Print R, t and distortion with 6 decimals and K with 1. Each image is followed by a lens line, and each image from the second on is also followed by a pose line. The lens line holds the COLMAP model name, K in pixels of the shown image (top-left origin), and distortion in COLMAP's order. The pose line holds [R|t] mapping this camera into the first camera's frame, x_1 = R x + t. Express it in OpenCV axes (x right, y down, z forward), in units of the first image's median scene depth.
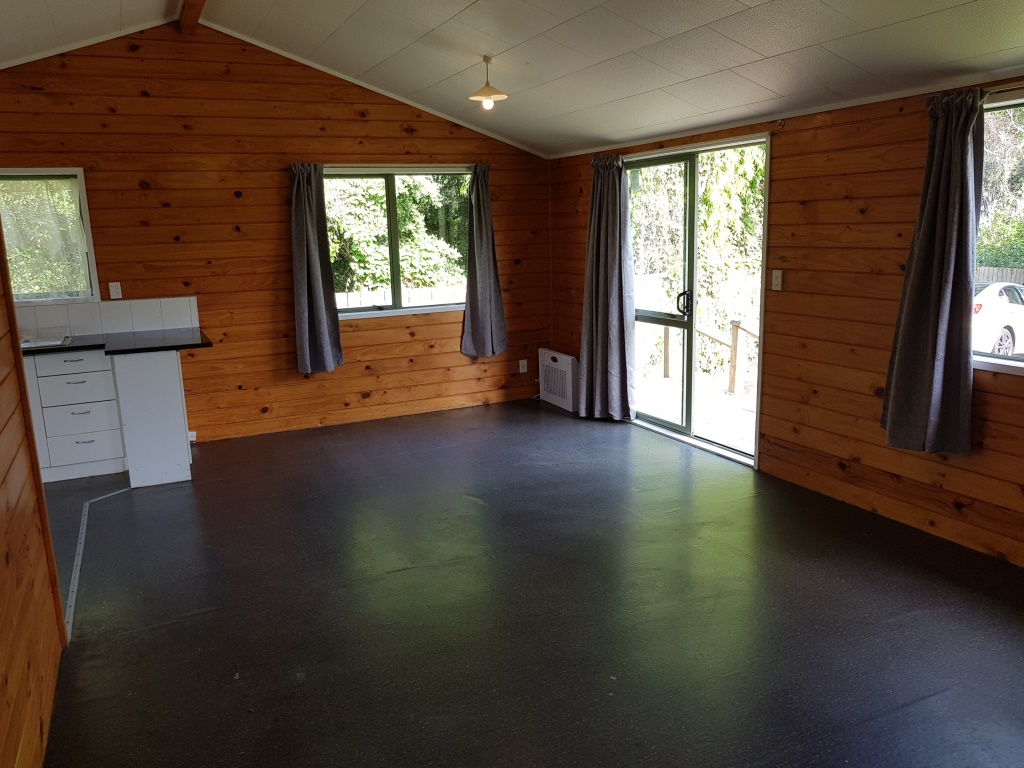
lens RADIAL K [[815.6, 0, 512.5], [0, 815.6, 386.1], [0, 0, 1]] dist [-0.012485, 0.006509]
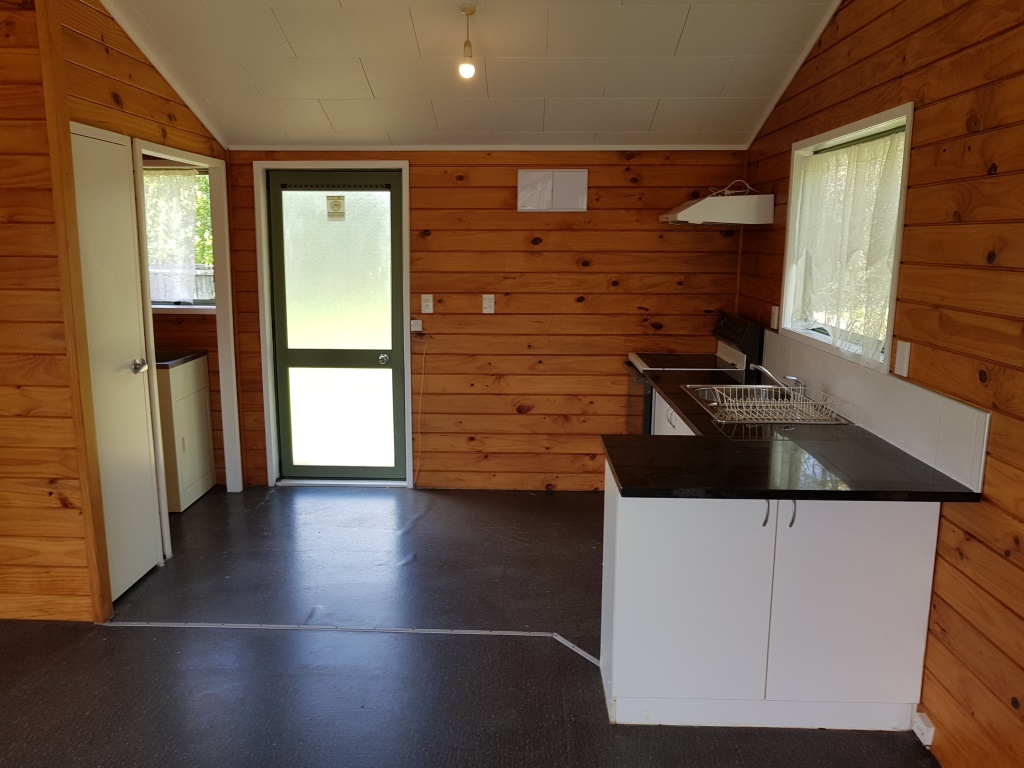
lens RADIAL K [[815.6, 0, 499.4], [0, 815.6, 403.1], [0, 0, 1]] dist [-0.012485, 0.006509]
pose [[-0.453717, 0.196481, -0.869216, 0.036311], [-0.176052, 0.936405, 0.303565, -0.192224], [0.873583, 0.290760, -0.390272, 0.966308]]
